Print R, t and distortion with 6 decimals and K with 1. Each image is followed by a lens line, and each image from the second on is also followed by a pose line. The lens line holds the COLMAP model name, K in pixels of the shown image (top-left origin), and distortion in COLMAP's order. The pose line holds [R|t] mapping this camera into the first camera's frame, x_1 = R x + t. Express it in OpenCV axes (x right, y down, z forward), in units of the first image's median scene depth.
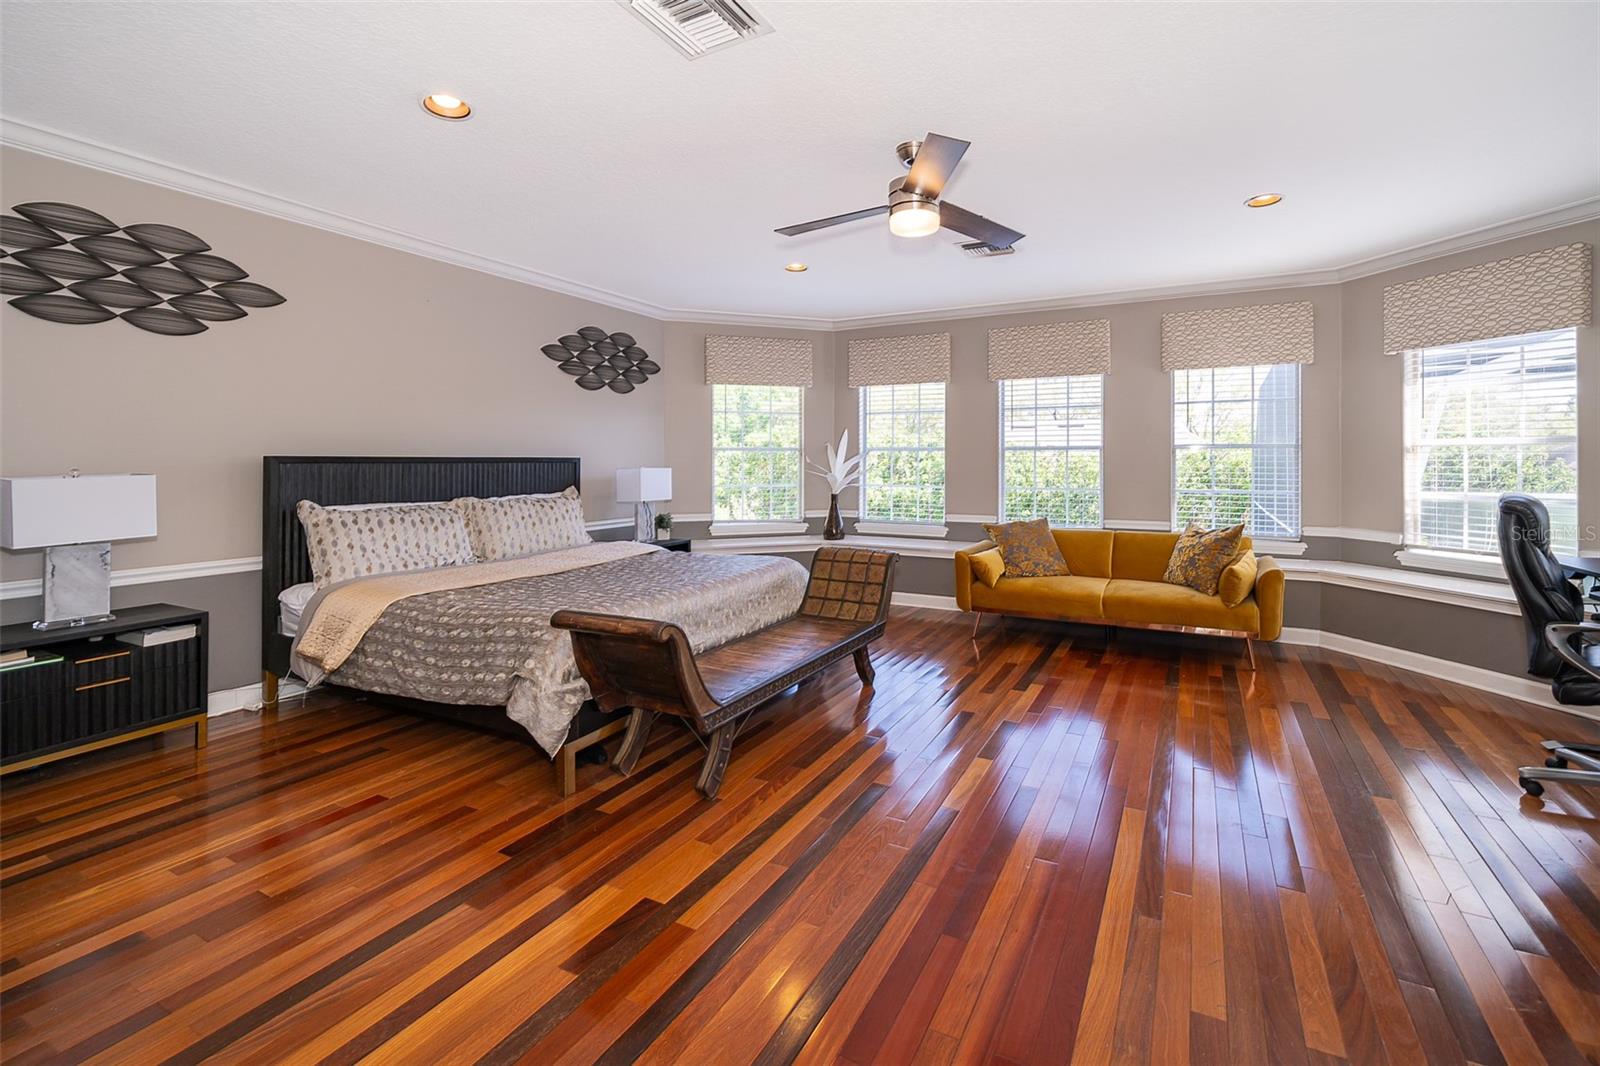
lens RADIAL K [[647.7, 0, 801.9], [0, 647.7, 461.4], [0, 0, 1]] dist [-0.000544, -0.000043]
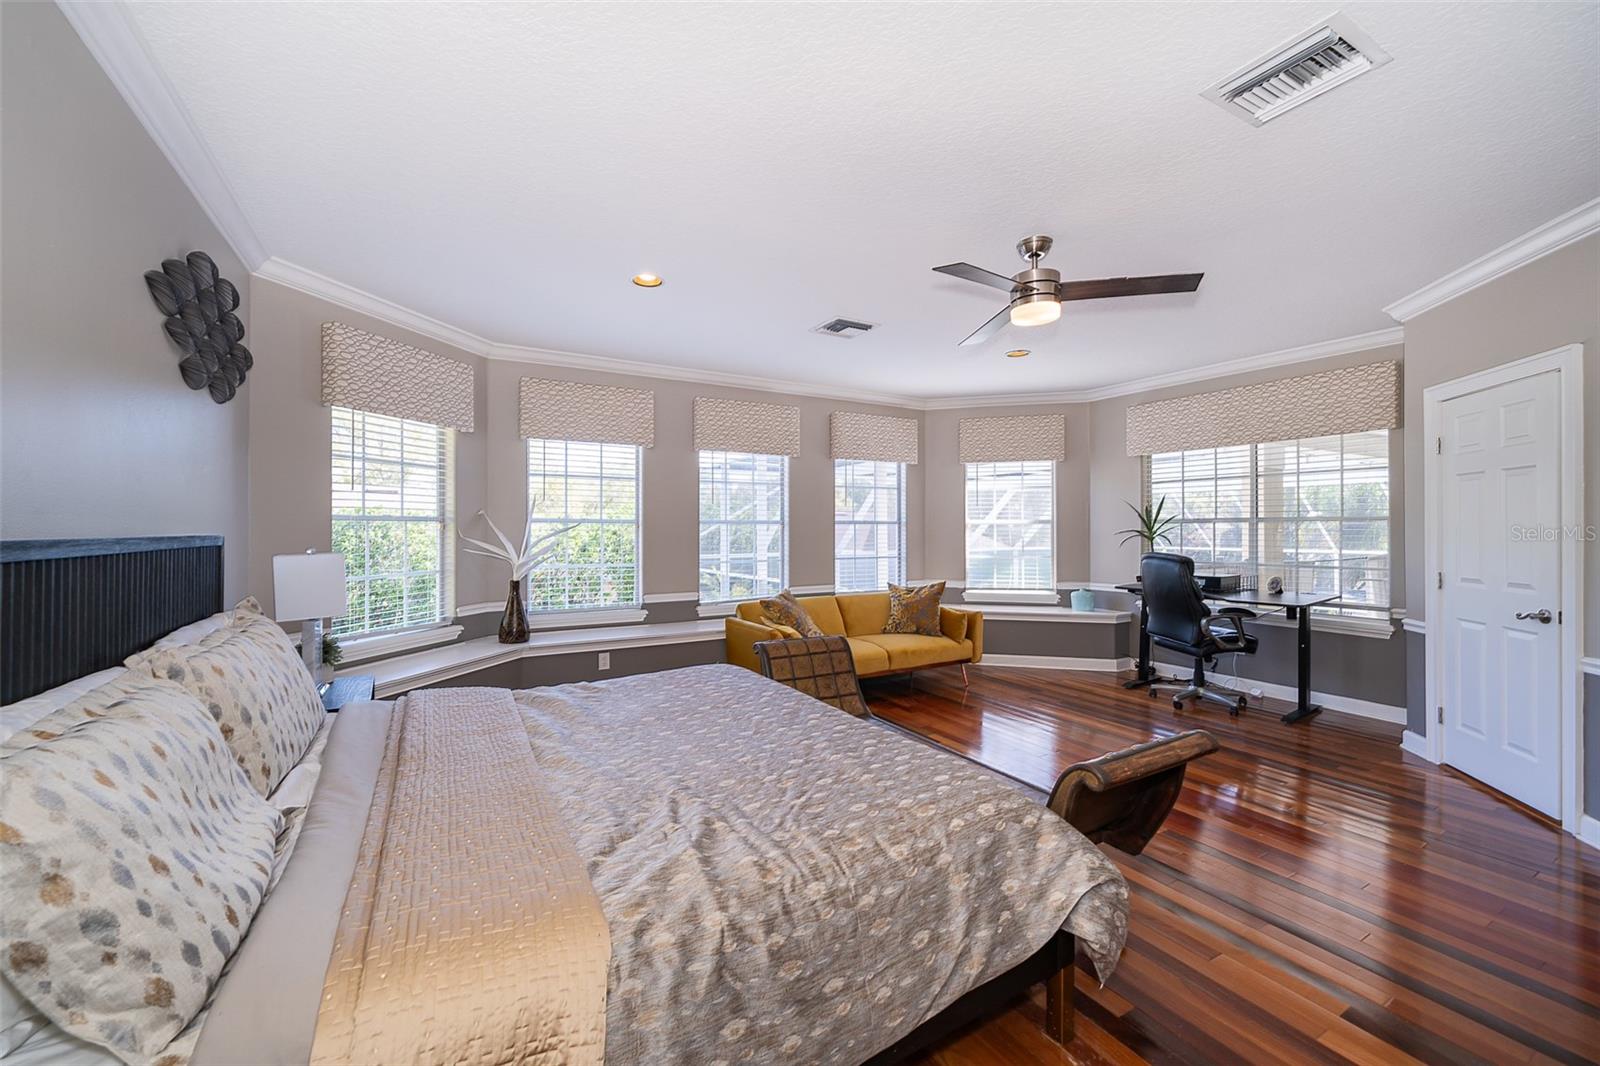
lens RADIAL K [[676.3, 0, 799.1], [0, 676.3, 525.3], [0, 0, 1]] dist [-0.001512, -0.000178]
pose [[0.538139, 0.002433, 0.842852, -0.537618], [0.000981, 0.999993, -0.003514, -0.011069], [-0.842855, 0.002718, 0.538133, 0.409551]]
